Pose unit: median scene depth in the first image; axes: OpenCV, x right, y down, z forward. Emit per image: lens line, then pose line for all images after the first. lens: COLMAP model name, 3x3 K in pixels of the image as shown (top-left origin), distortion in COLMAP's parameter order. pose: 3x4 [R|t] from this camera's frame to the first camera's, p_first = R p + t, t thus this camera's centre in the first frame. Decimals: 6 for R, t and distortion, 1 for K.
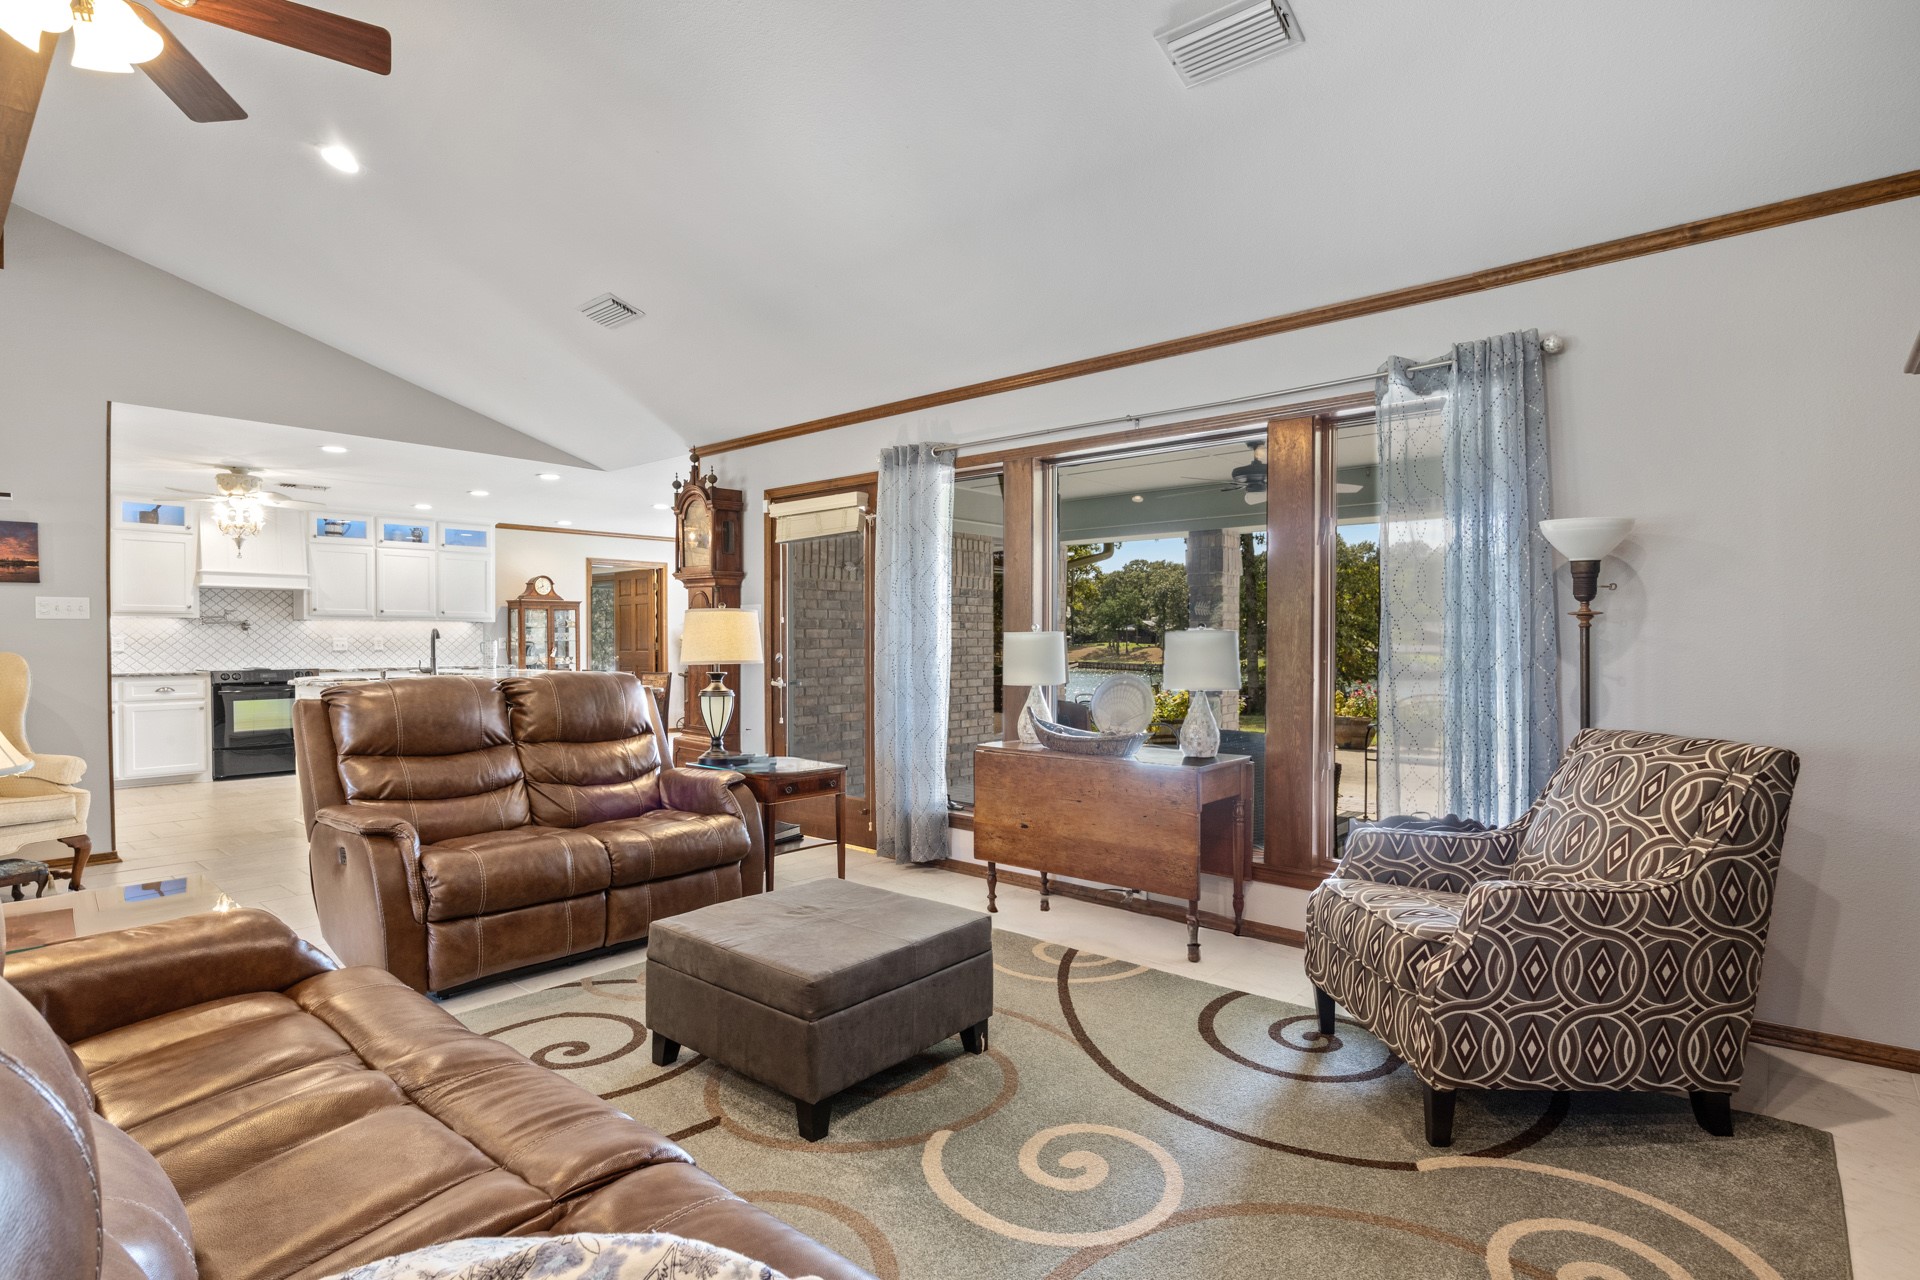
lens RADIAL K [[958.0, 0, 961.4], [0, 958.0, 645.4], [0, 0, 1]] dist [-0.005712, -0.001283]
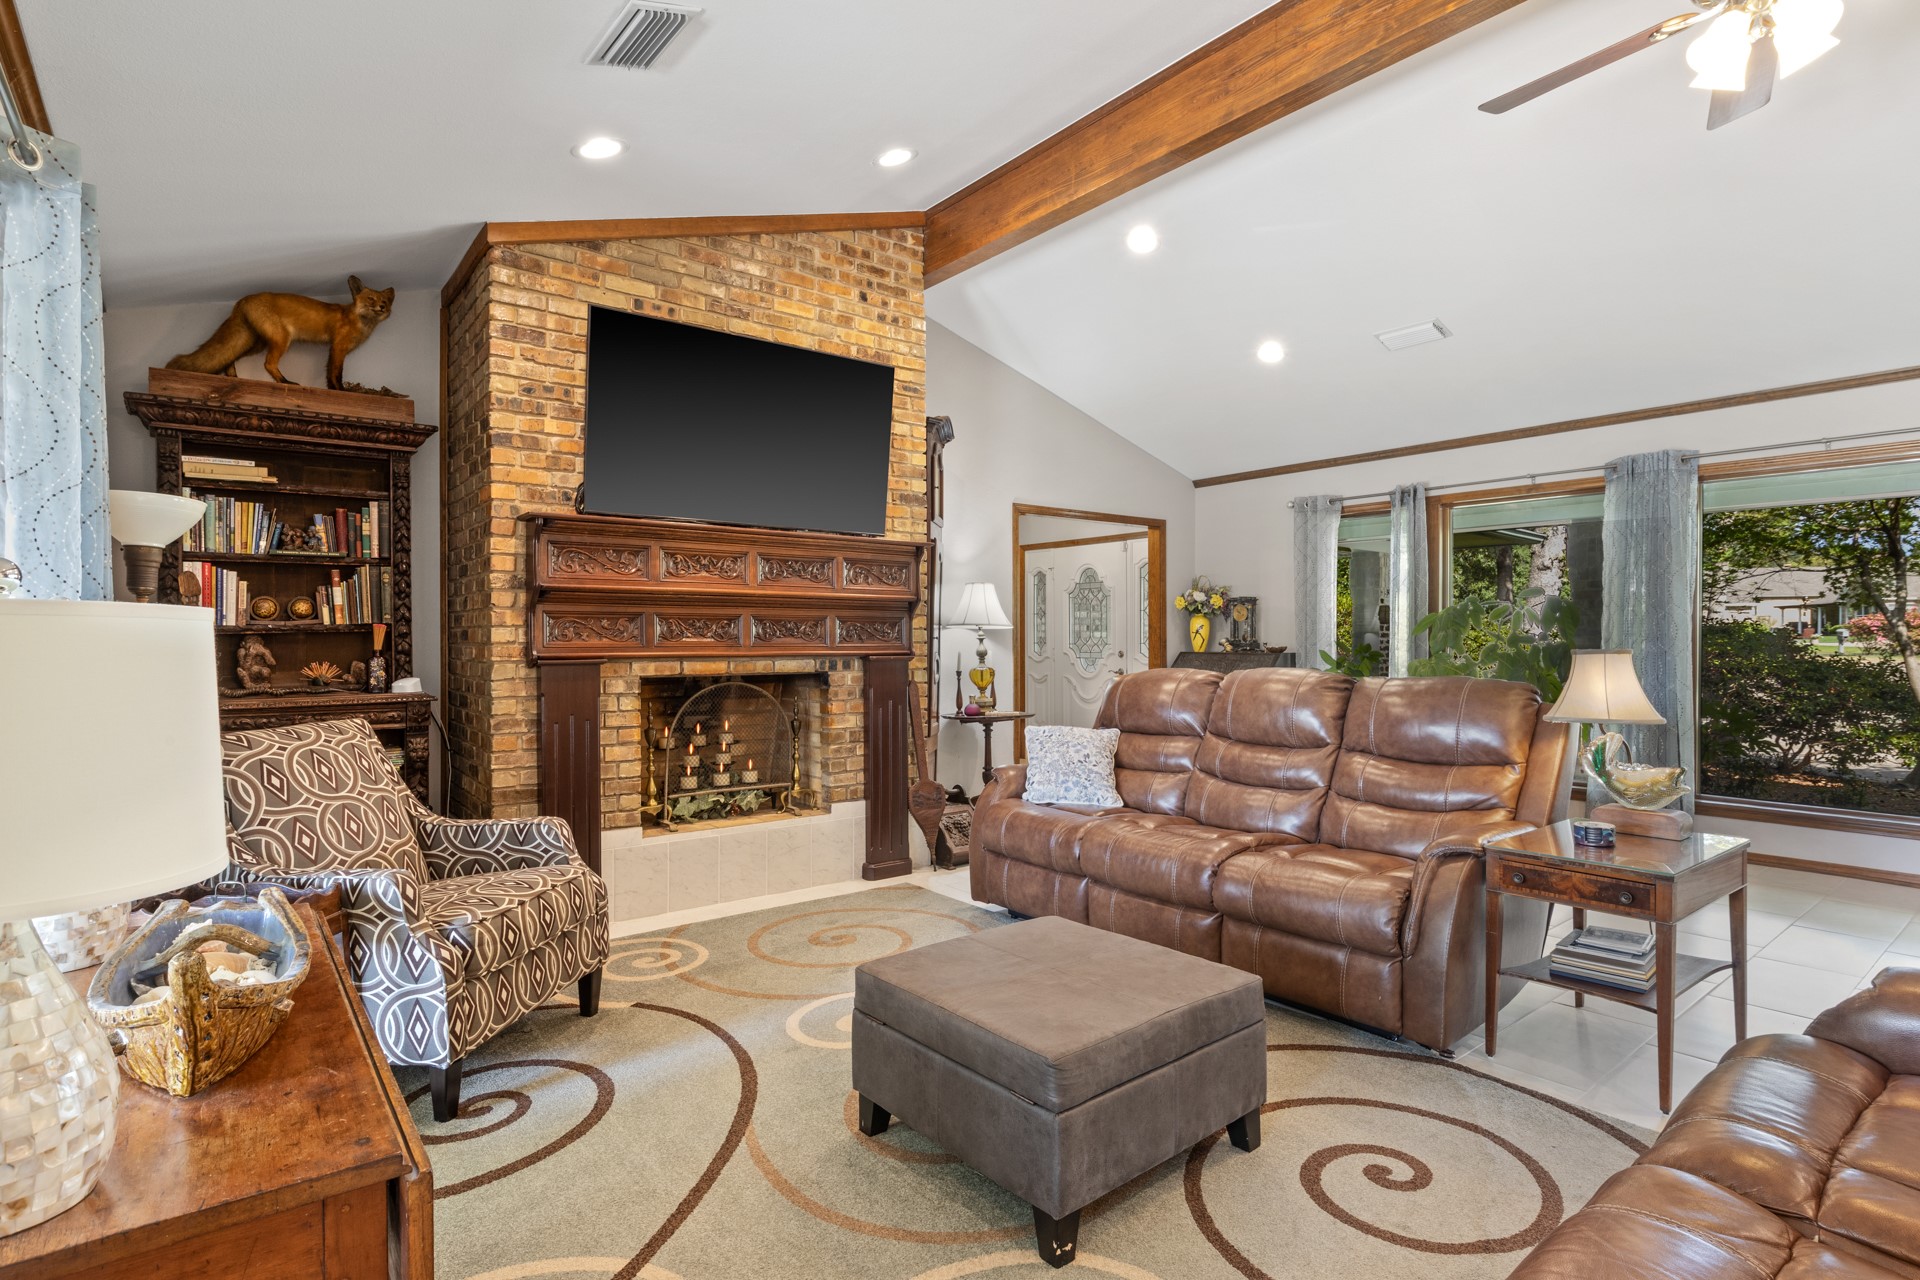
lens RADIAL K [[958.0, 0, 964.5], [0, 958.0, 639.7], [0, 0, 1]] dist [-0.005712, -0.001283]
pose [[-0.981499, 0.003525, 0.191435, -0.232273], [0.005832, 0.999917, 0.011492, -0.013164], [-0.191379, 0.012396, -0.981438, 1.858044]]
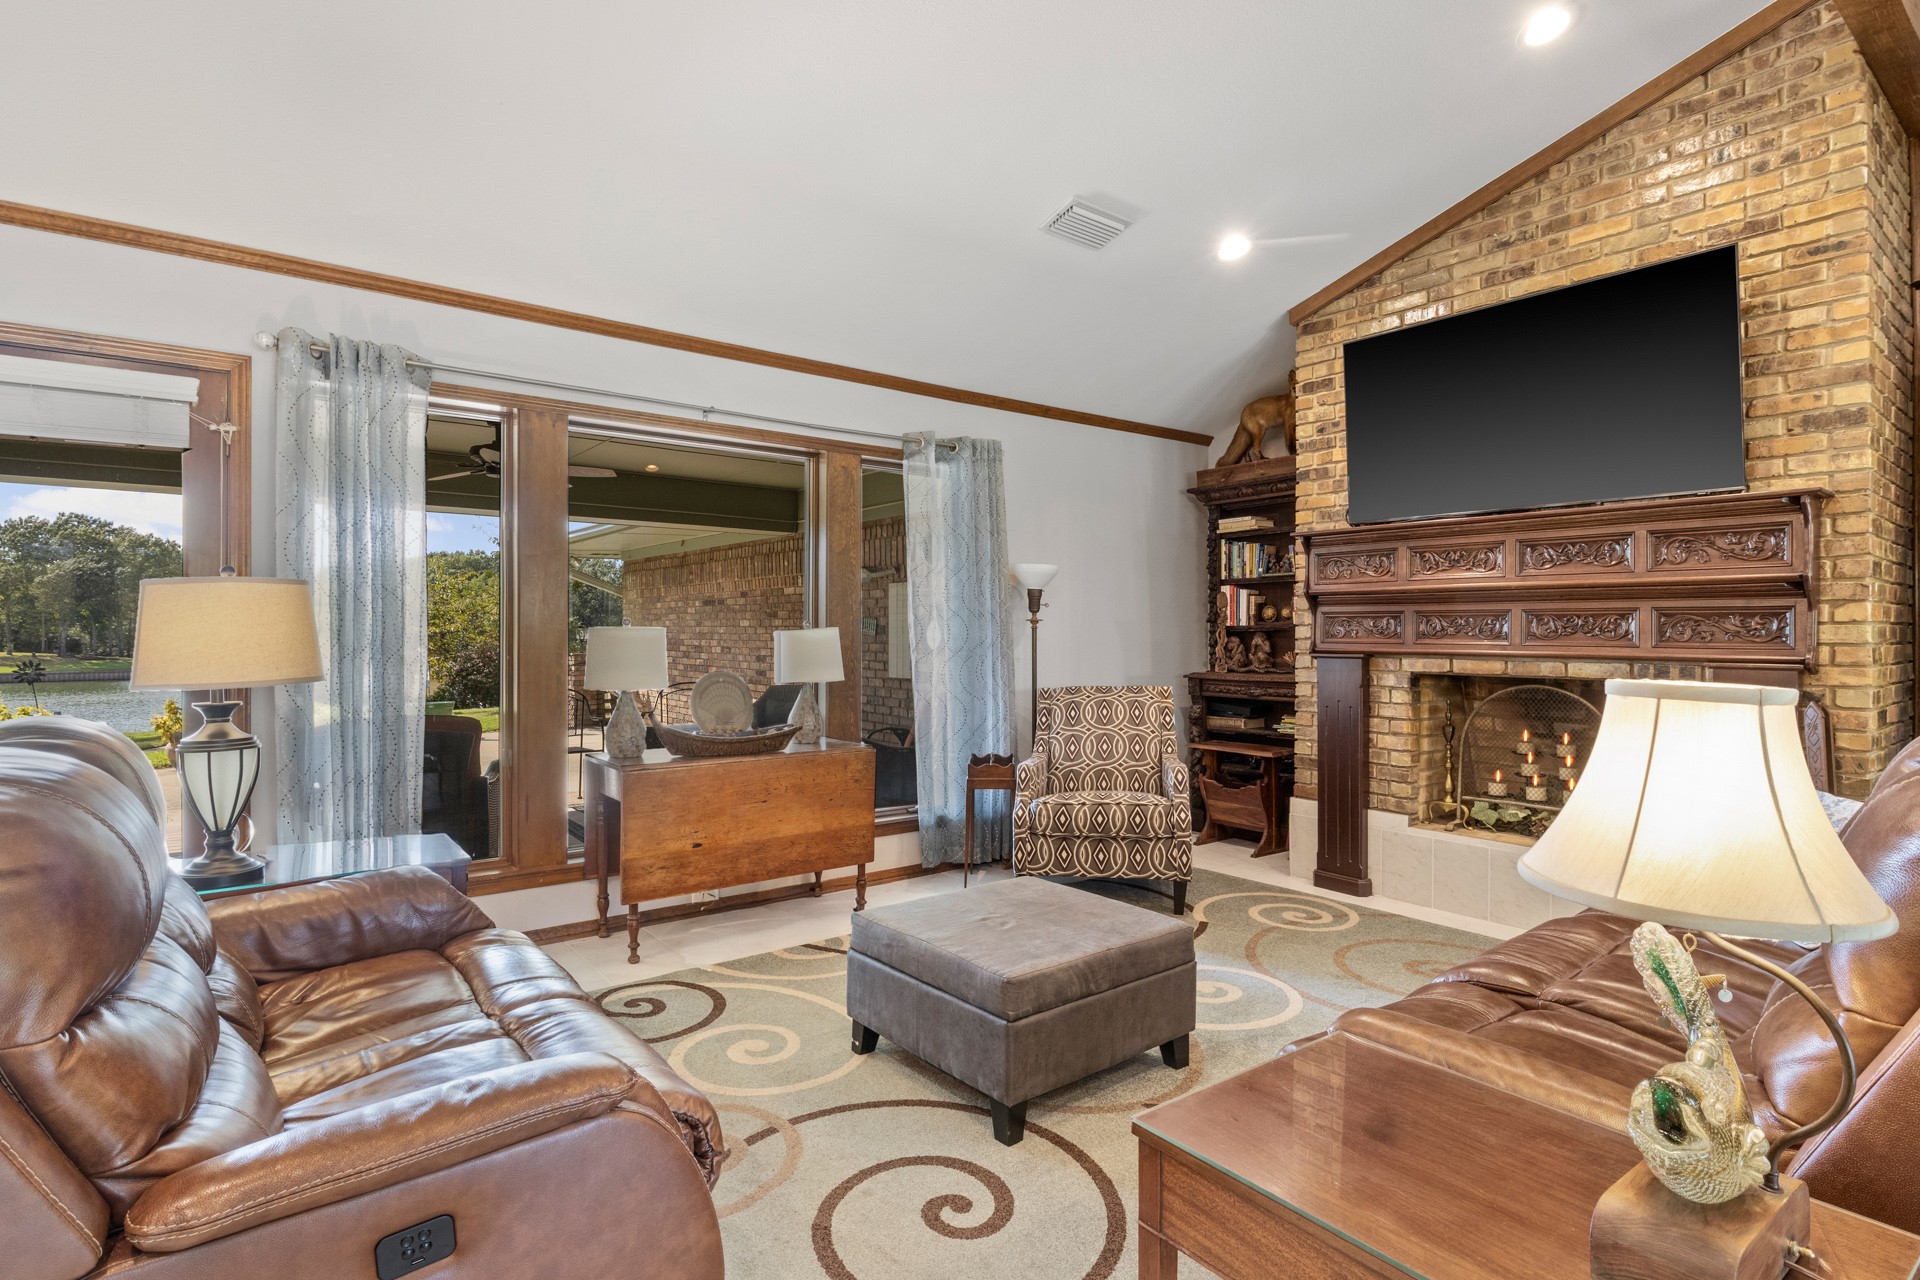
lens RADIAL K [[958.0, 0, 961.9], [0, 958.0, 631.8], [0, 0, 1]] dist [-0.005712, -0.001283]
pose [[0.198869, 0.002372, 0.980023, -1.144752], [0.008571, 0.999955, -0.004160, -0.006853], [-0.979989, 0.009227, 0.198840, 0.871858]]
